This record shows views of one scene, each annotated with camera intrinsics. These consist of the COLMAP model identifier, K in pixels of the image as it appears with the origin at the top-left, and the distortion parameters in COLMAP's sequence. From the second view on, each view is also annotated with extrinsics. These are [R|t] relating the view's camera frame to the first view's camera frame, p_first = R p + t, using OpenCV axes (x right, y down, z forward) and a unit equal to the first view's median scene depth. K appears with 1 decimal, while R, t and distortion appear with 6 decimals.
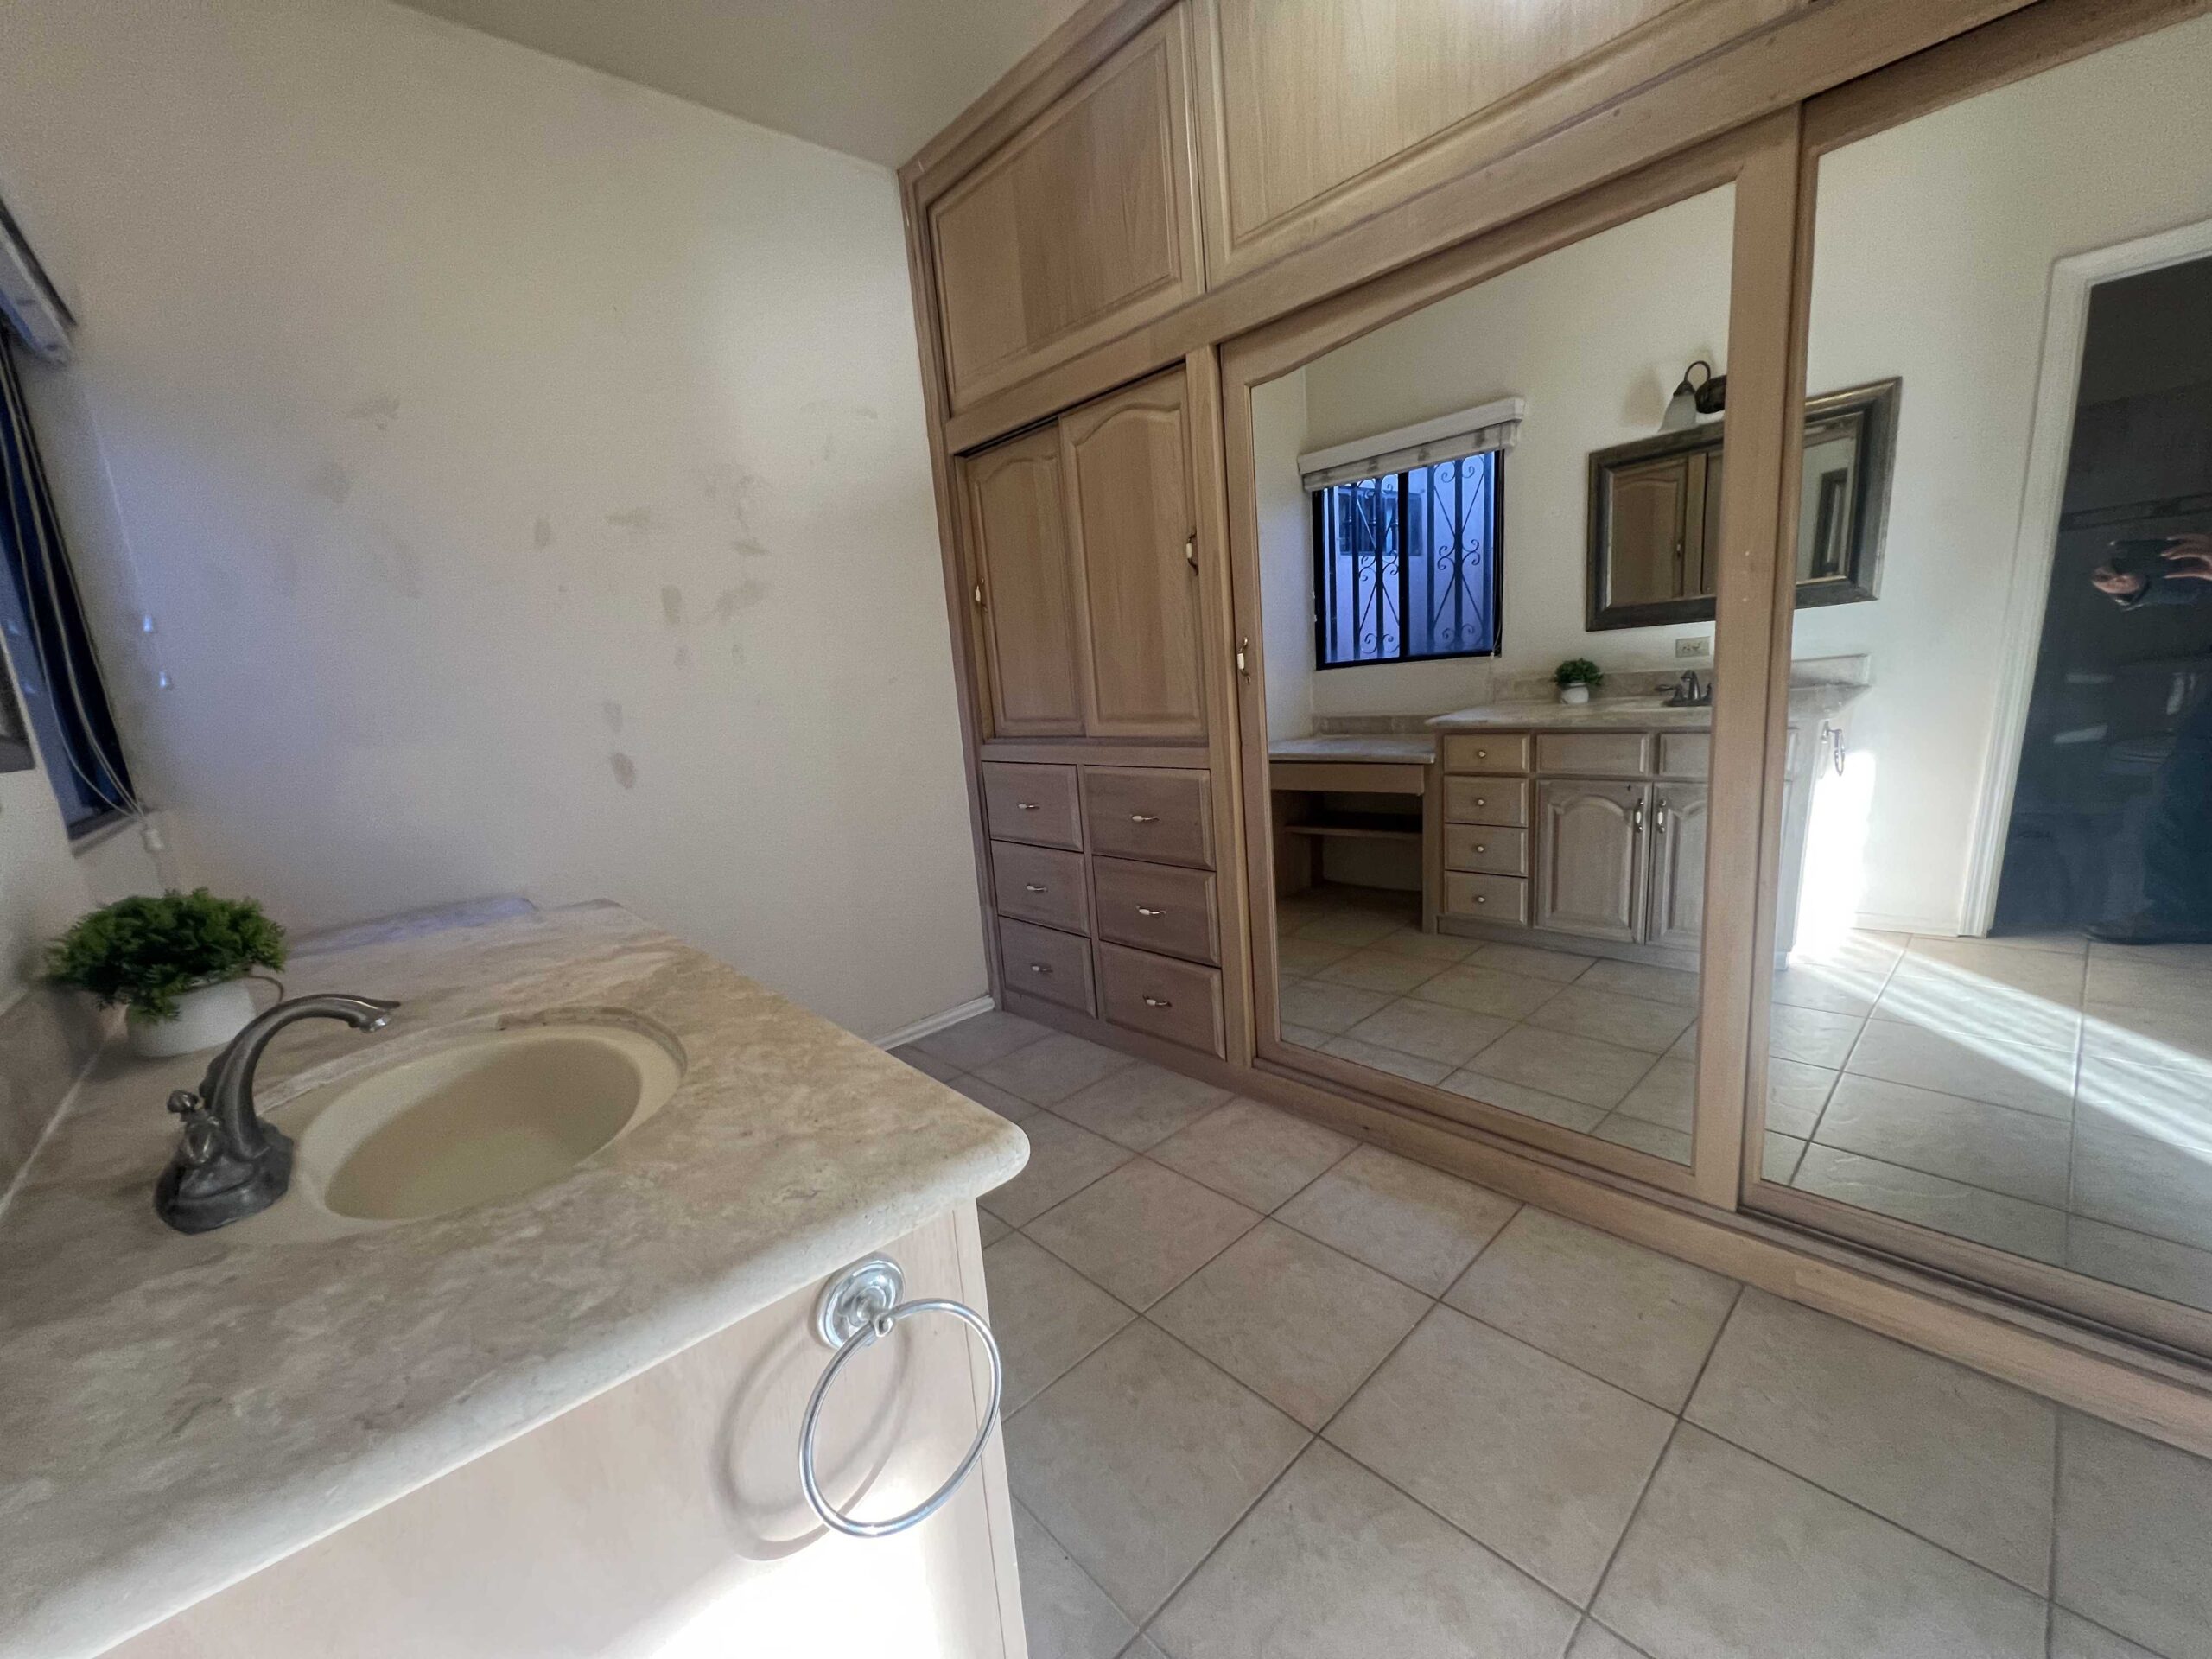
lens RADIAL K [[882.5, 0, 1093.9], [0, 882.5, 832.8], [0, 0, 1]] dist [-0.000540, -0.000268]
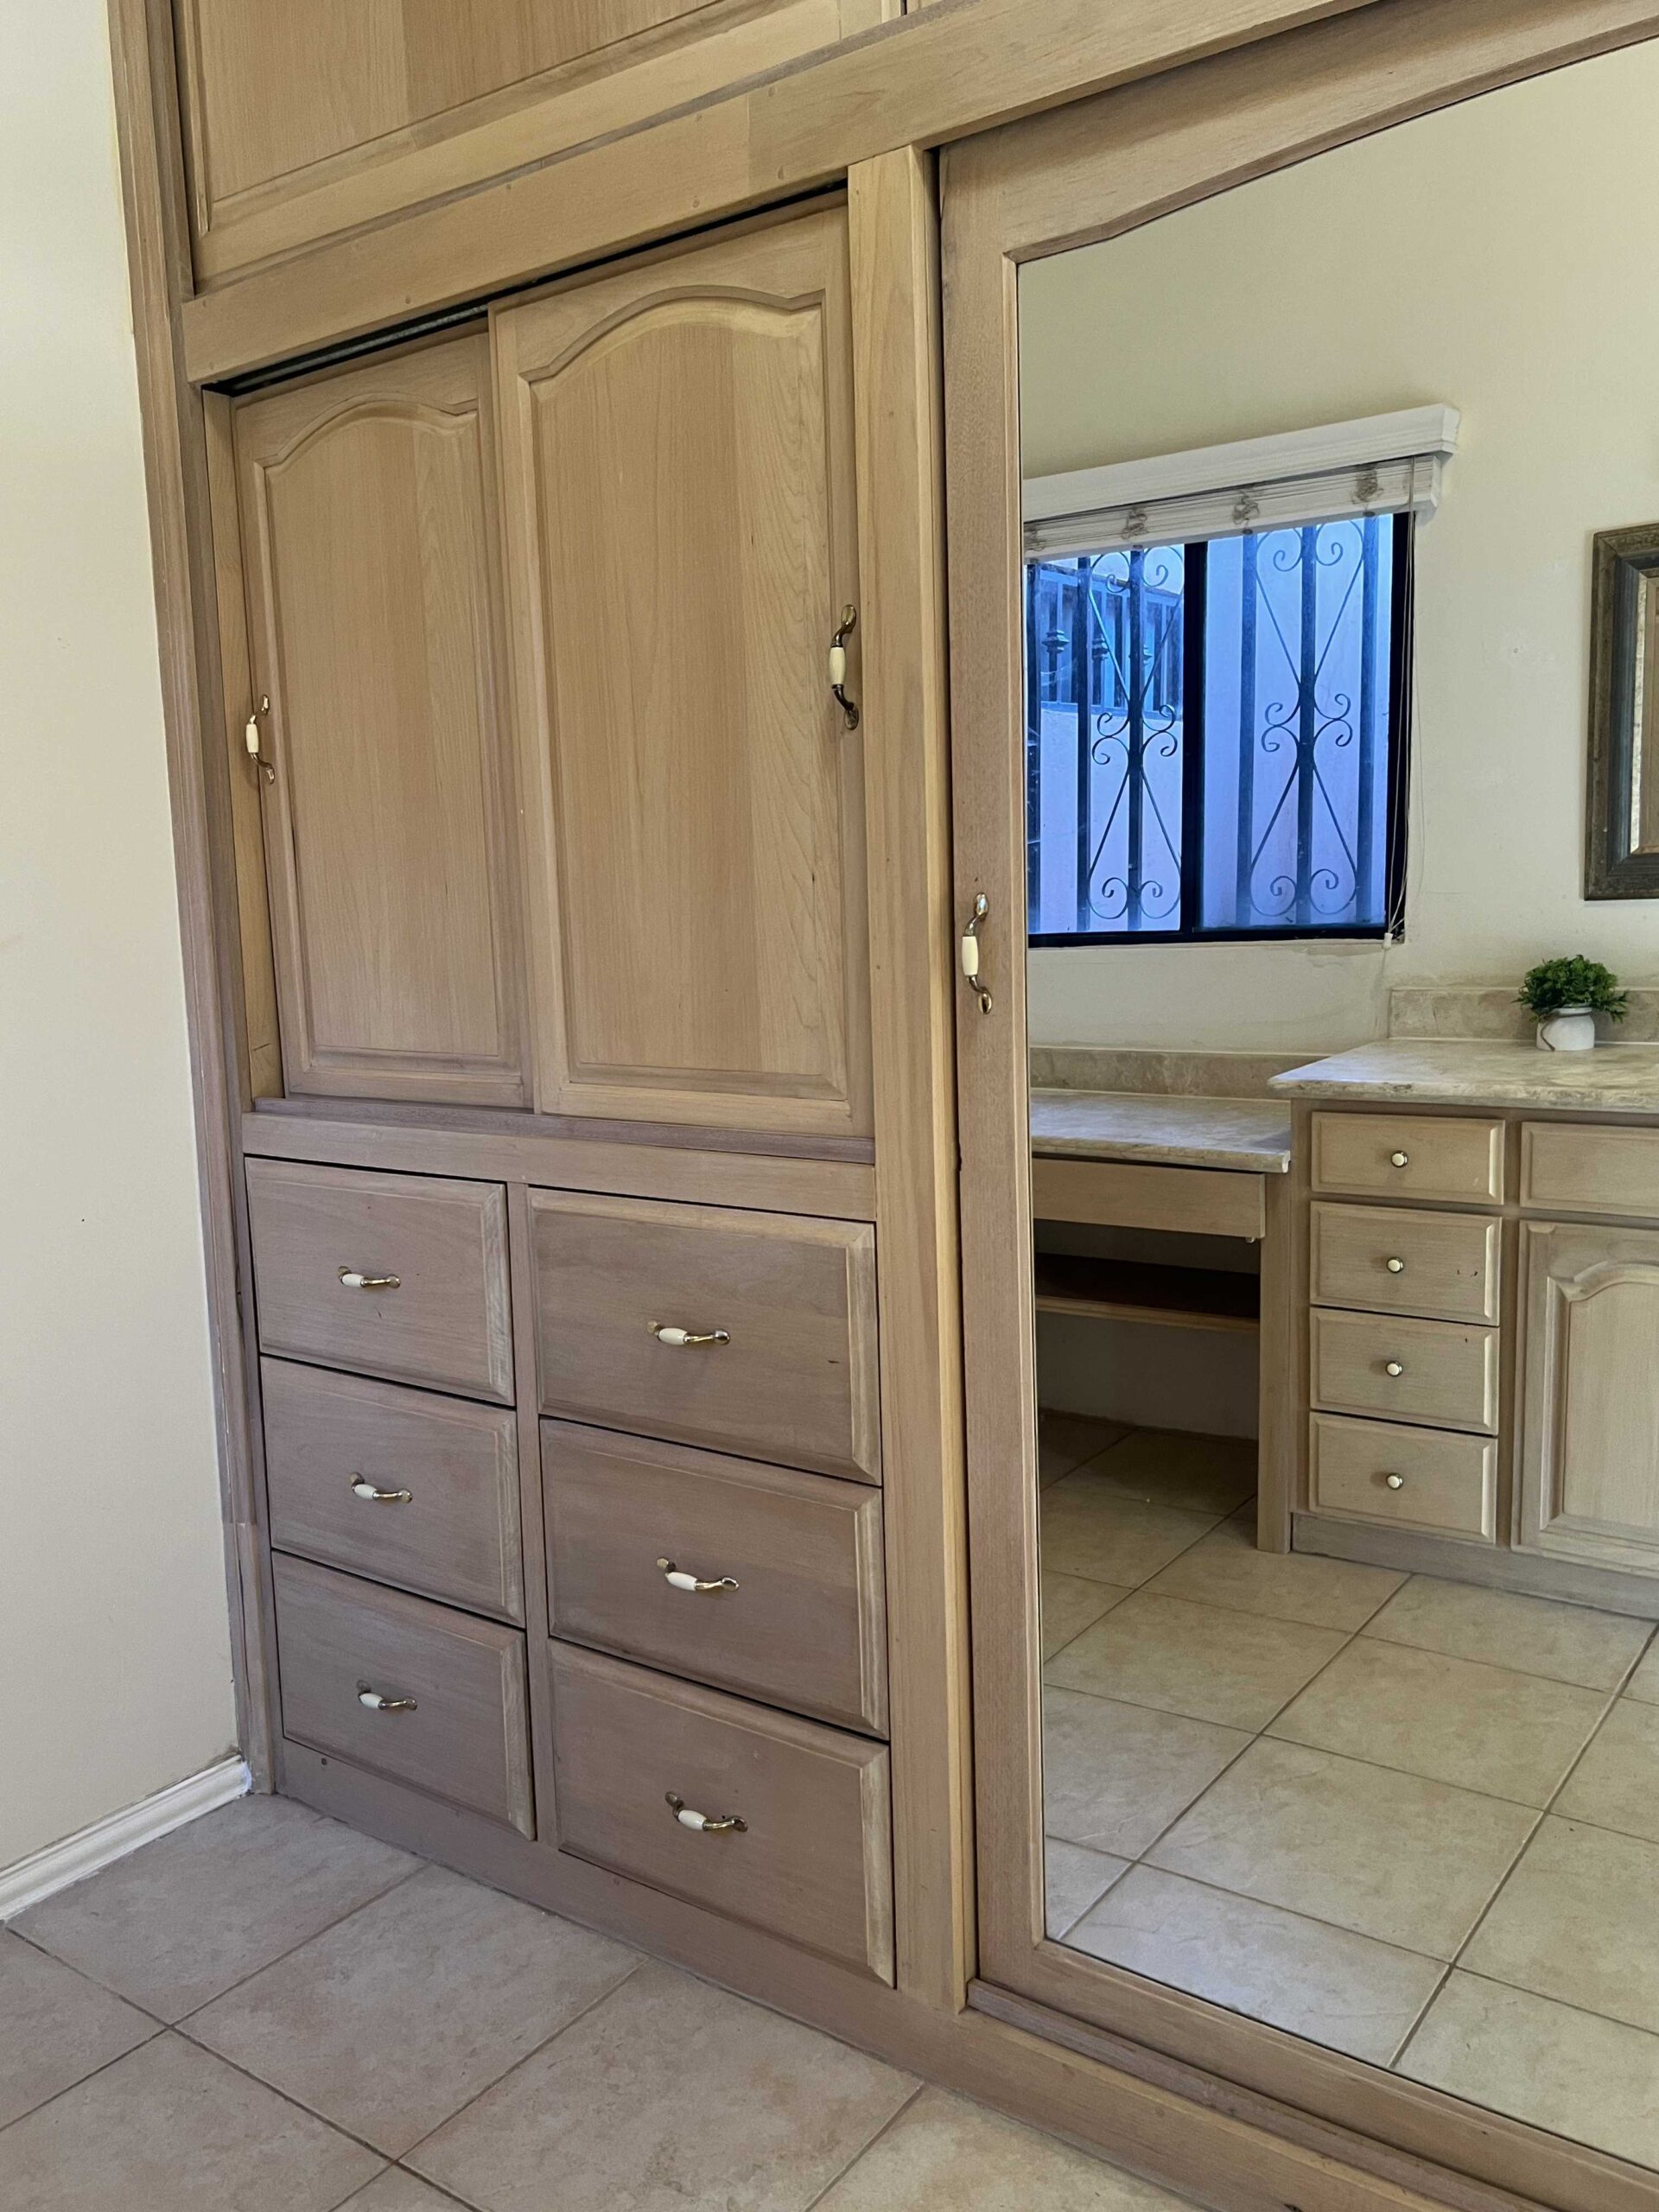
lens RADIAL K [[1774.0, 0, 819.1], [0, 1774.0, 1094.5], [0, 0, 1]] dist [0.071010, -0.104376]
pose [[0.980084, 0.028901, 0.196468, -0.034106], [-0.012987, 0.996563, -0.081812, -0.046337], [-0.198158, 0.077631, 0.977091, 0.173391]]
